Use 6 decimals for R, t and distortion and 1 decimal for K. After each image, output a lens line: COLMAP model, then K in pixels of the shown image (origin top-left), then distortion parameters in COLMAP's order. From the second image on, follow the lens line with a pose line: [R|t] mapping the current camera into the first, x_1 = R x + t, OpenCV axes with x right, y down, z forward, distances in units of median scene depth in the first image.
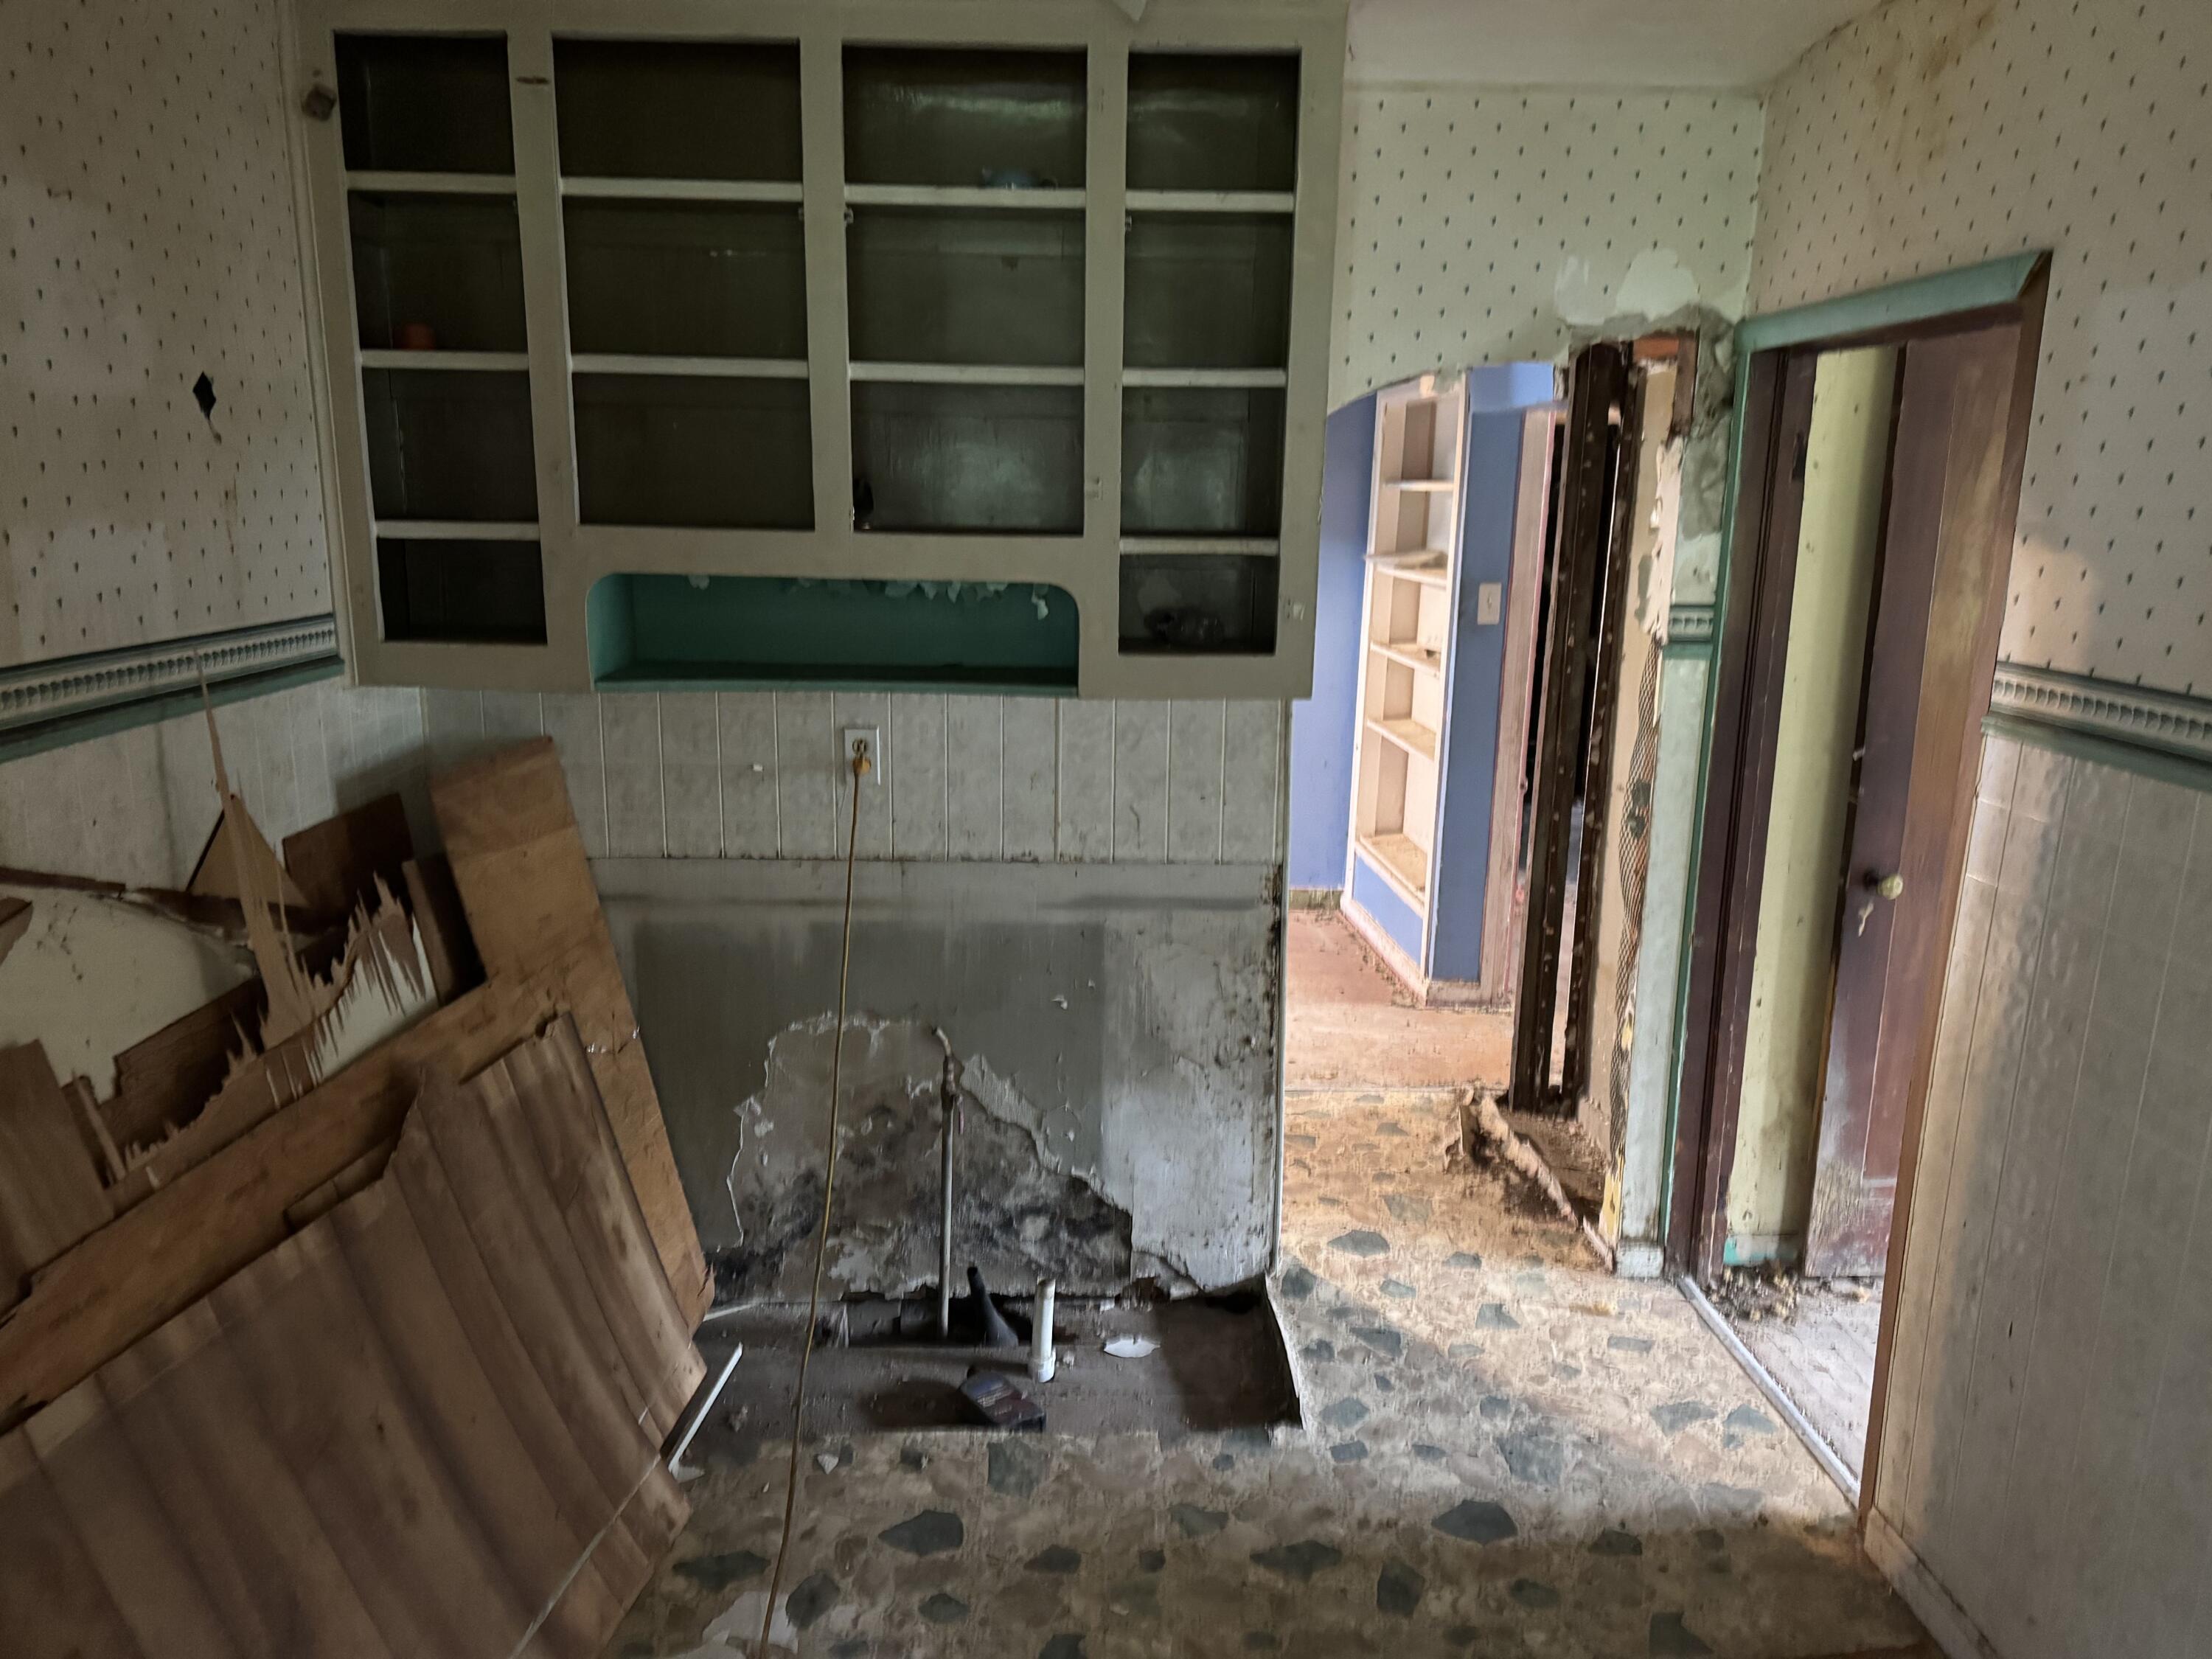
lens RADIAL K [[1532.1, 0, 1095.1], [0, 1532.1, 837.1], [0, 0, 1]] dist [0.009087, -0.026649]
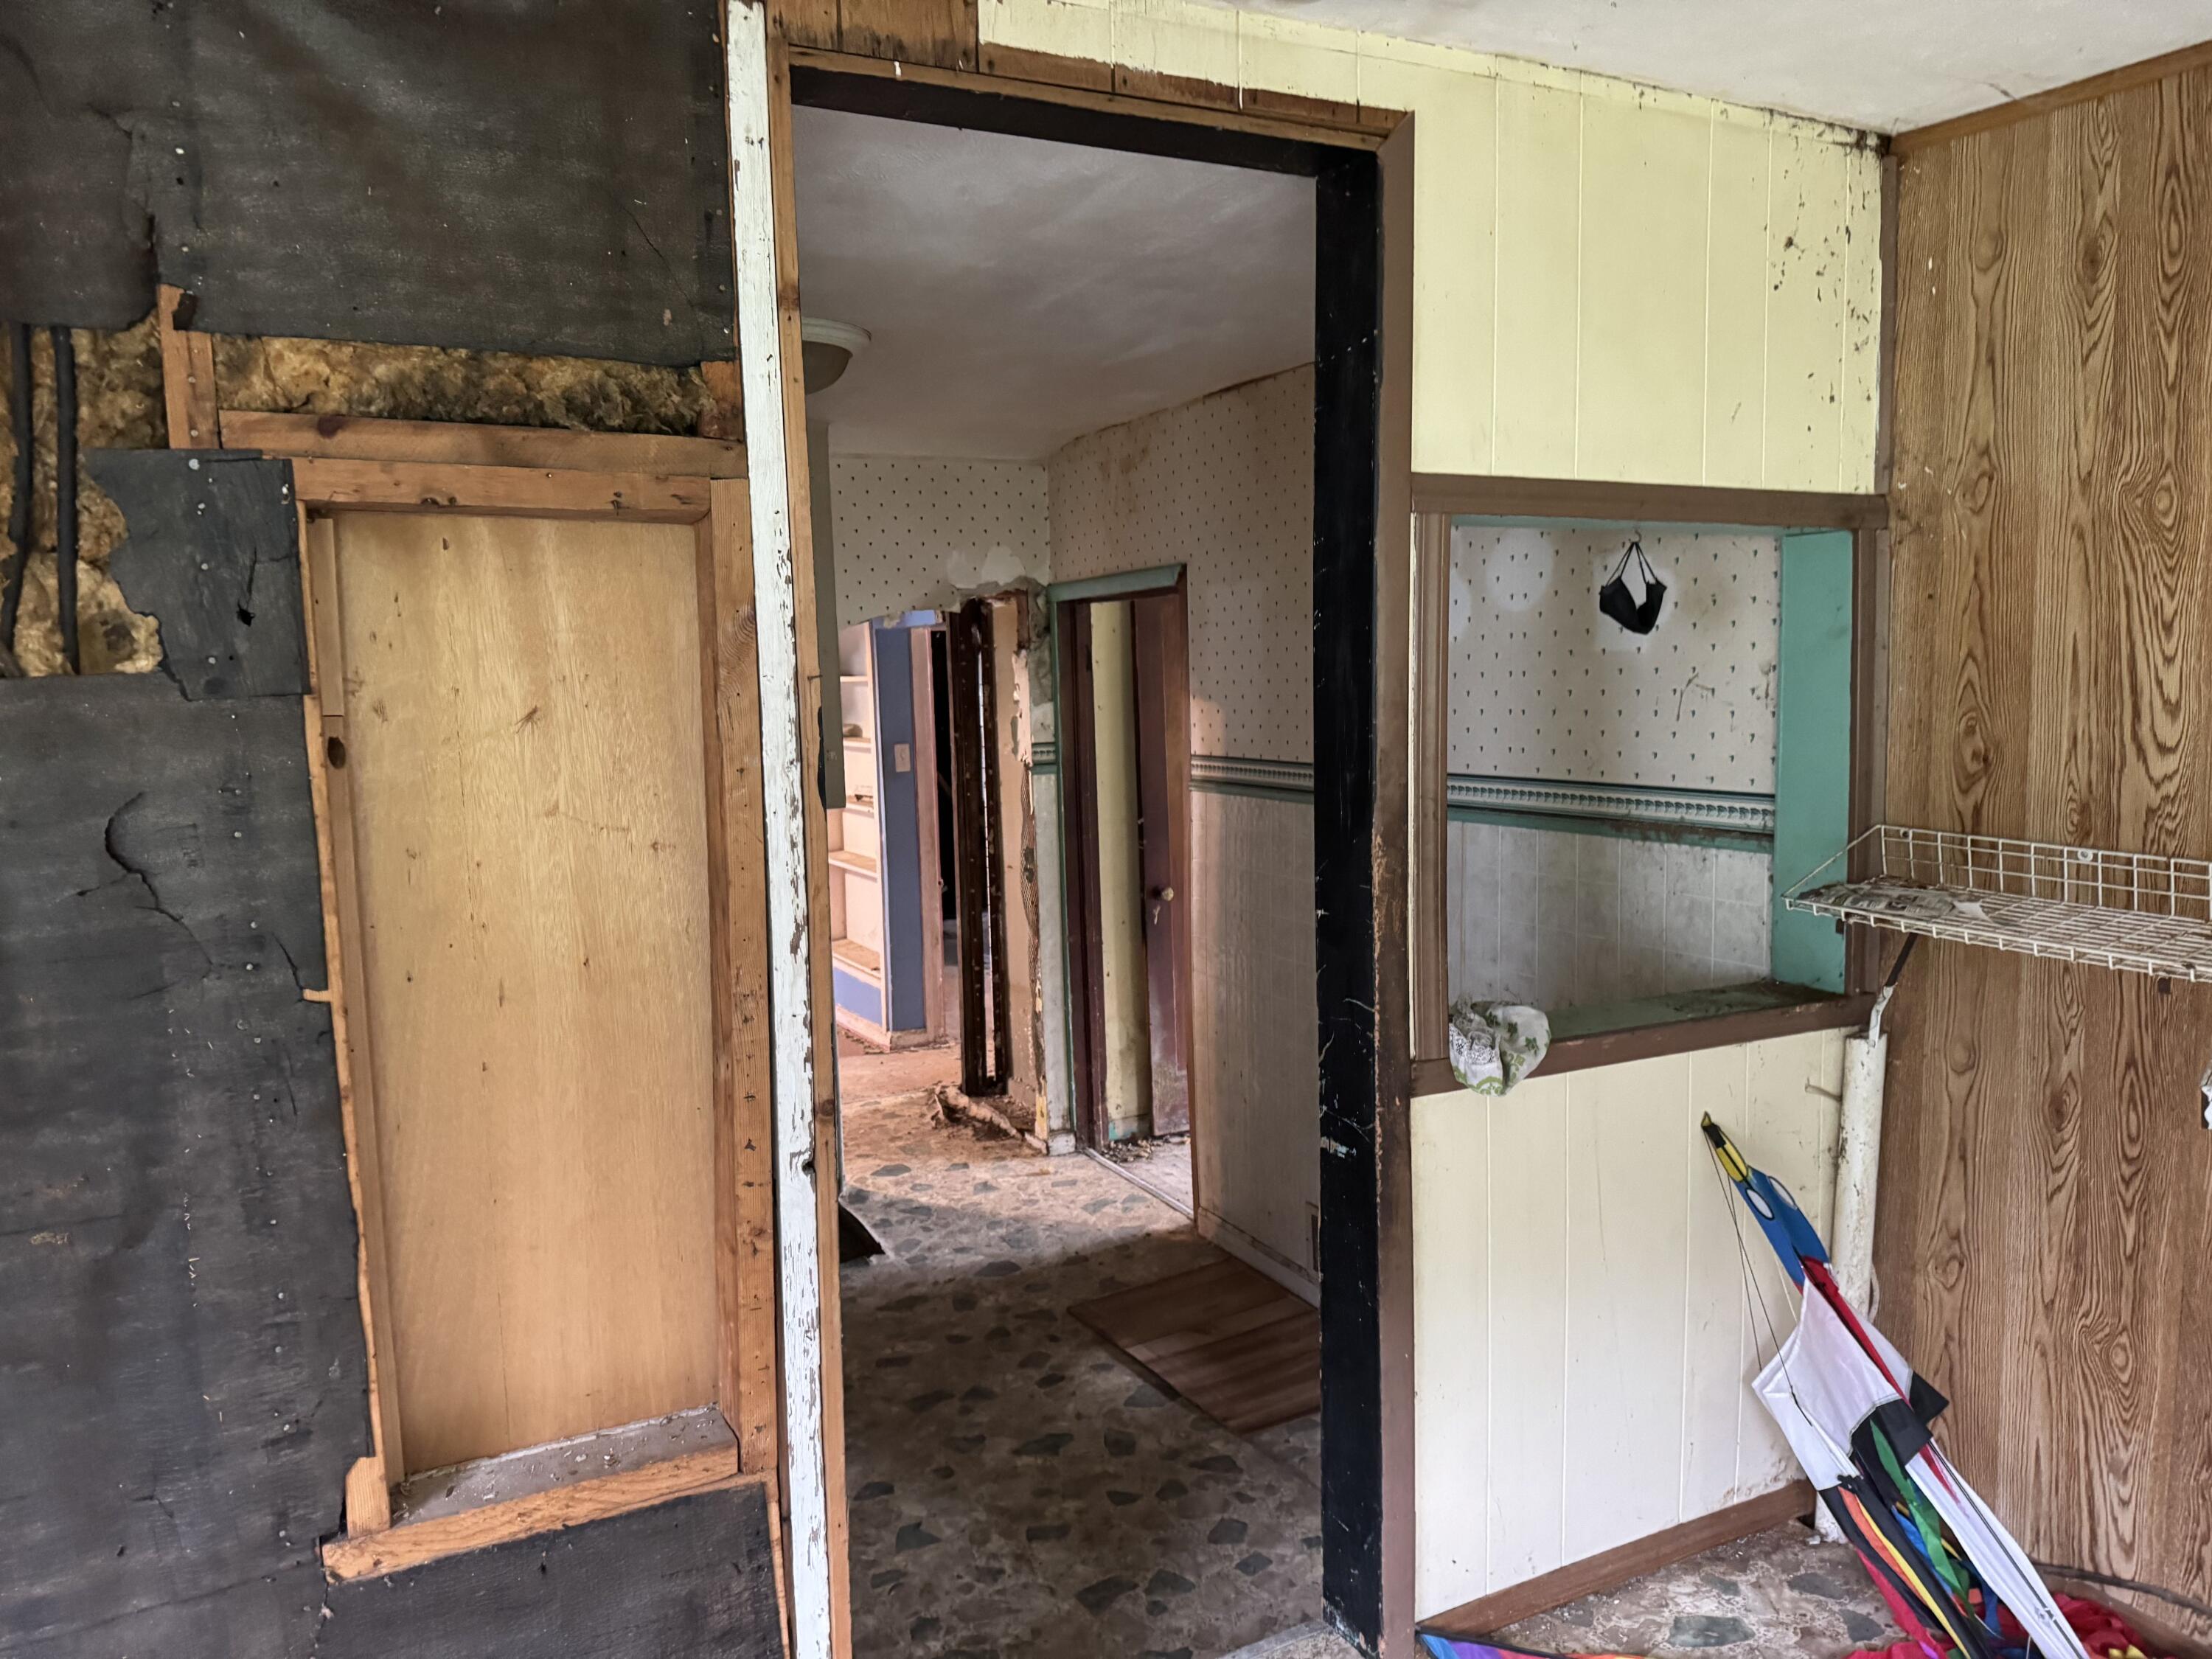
lens RADIAL K [[1532.1, 0, 1110.2], [0, 1532.1, 829.8], [0, 0, 1]] dist [0.009087, -0.026649]
pose [[0.905091, -0.078213, 0.417963, -0.272818], [0.131128, 0.986372, -0.099377, 0.126483], [-0.404494, 0.144751, 0.903012, -0.579565]]
